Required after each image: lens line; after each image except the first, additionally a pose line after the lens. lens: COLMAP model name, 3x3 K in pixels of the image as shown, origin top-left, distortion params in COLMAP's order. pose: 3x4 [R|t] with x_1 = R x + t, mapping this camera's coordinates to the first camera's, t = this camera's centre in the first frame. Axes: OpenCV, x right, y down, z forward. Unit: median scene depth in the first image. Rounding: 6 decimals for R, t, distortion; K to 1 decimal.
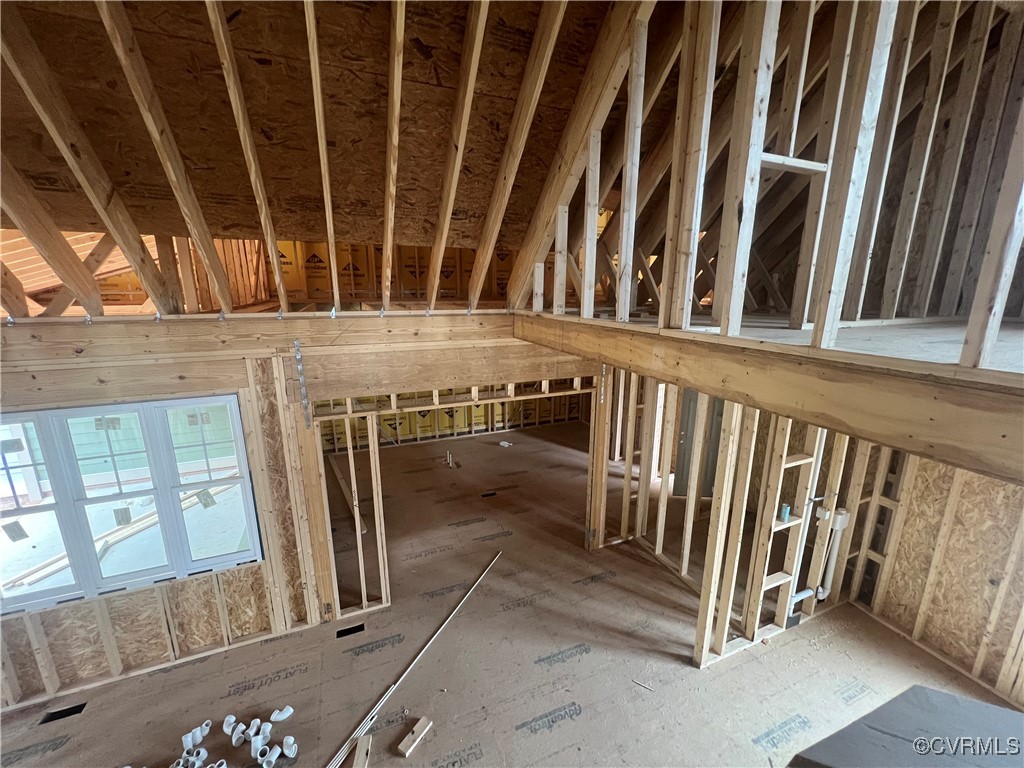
lens RADIAL K [[407.9, 0, 508.8], [0, 407.9, 382.7], [0, 0, 1]] dist [-0.000189, -0.000580]
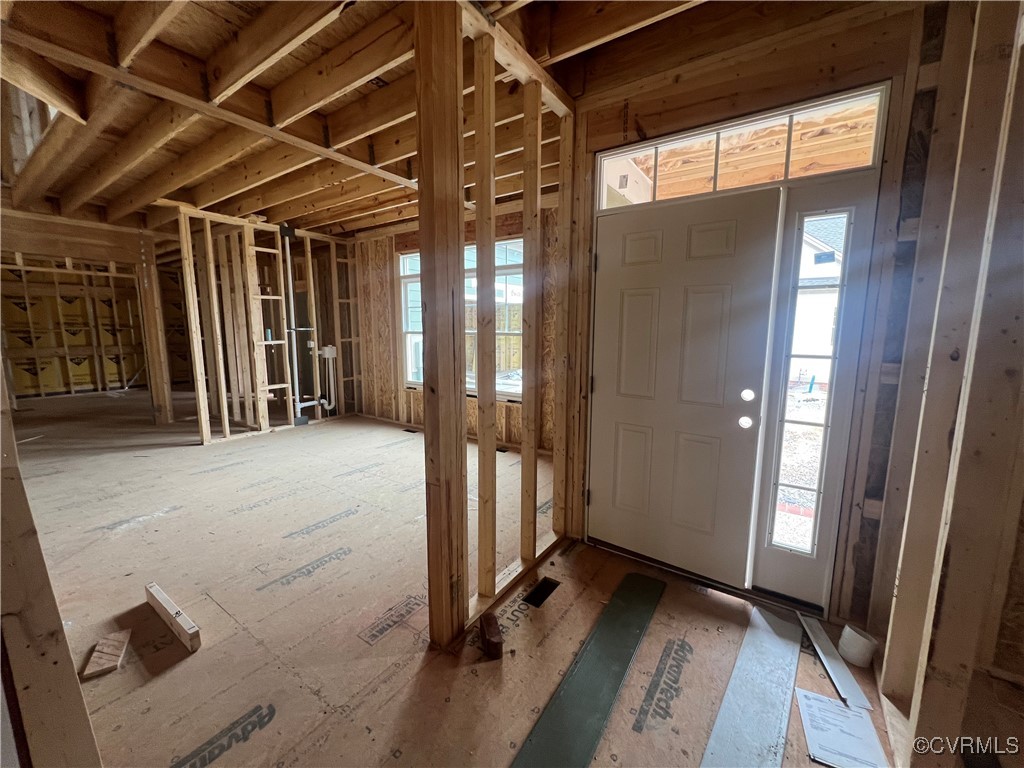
lens RADIAL K [[407.9, 0, 508.4], [0, 407.9, 380.6], [0, 0, 1]] dist [-0.000189, -0.000580]
pose [[0.837017, -0.071540, 0.542480, 0.323908], [0.124262, 0.990365, -0.061124, 0.377014], [-0.532881, 0.118571, 0.837842, -0.389121]]
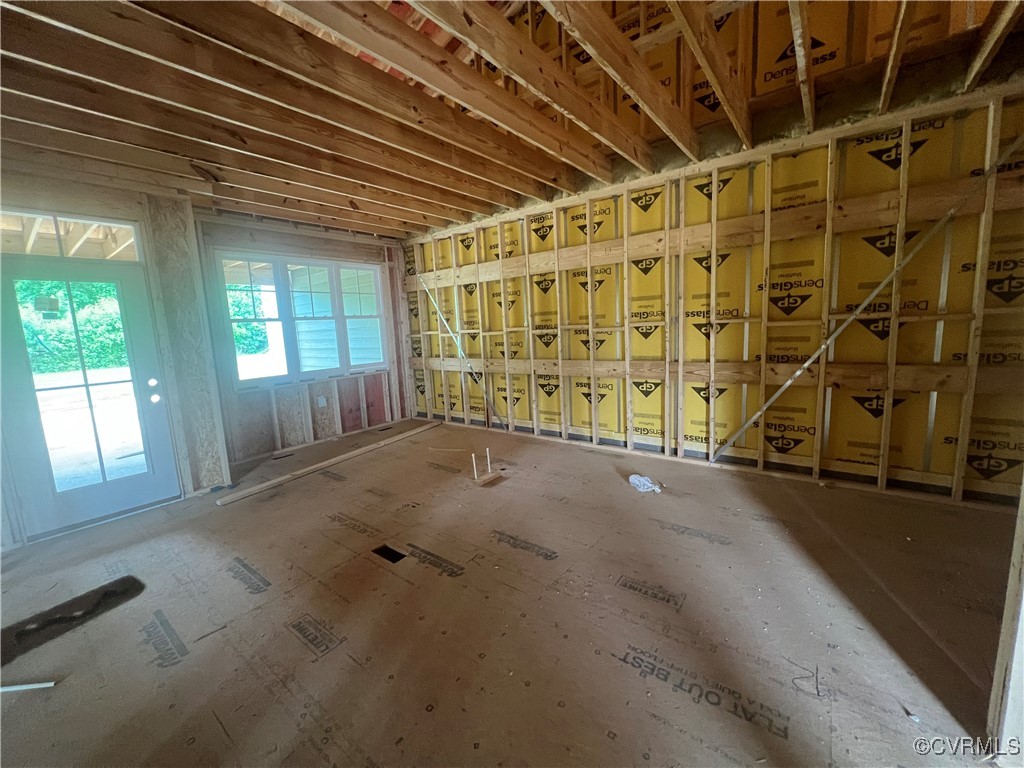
lens RADIAL K [[407.9, 0, 511.8], [0, 407.9, 382.0], [0, 0, 1]] dist [-0.000189, -0.000580]
pose [[0.501532, 0.095786, -0.859820, 0.341662], [-0.148367, 0.988651, 0.023595, 0.078695], [0.852322, 0.115735, 0.510051, 0.871951]]
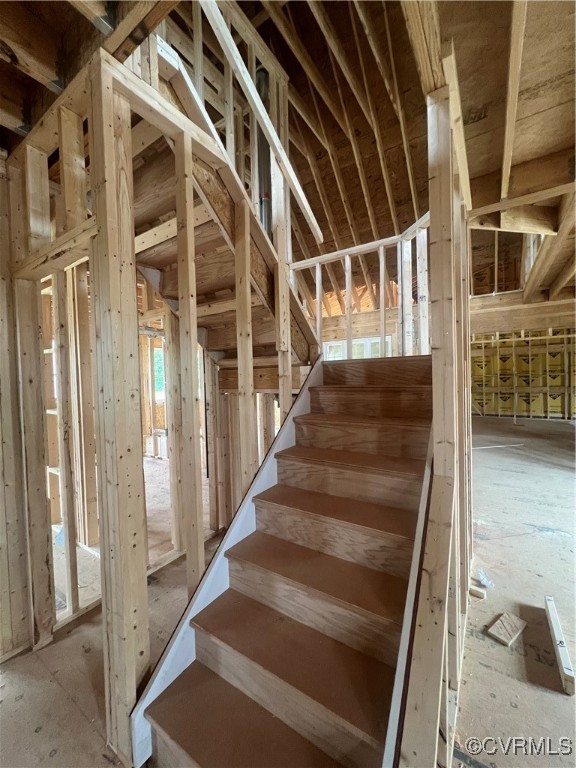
lens RADIAL K [[305.9, 0, 292.3], [0, 305.9, 381.7], [0, 0, 1]] dist [-0.000189, -0.000580]
pose [[0.572064, 0.001445, -0.820208, 0.347855], [-0.163919, 0.980026, -0.112601, 0.354532], [0.803662, 0.198863, 0.560875, -0.347003]]
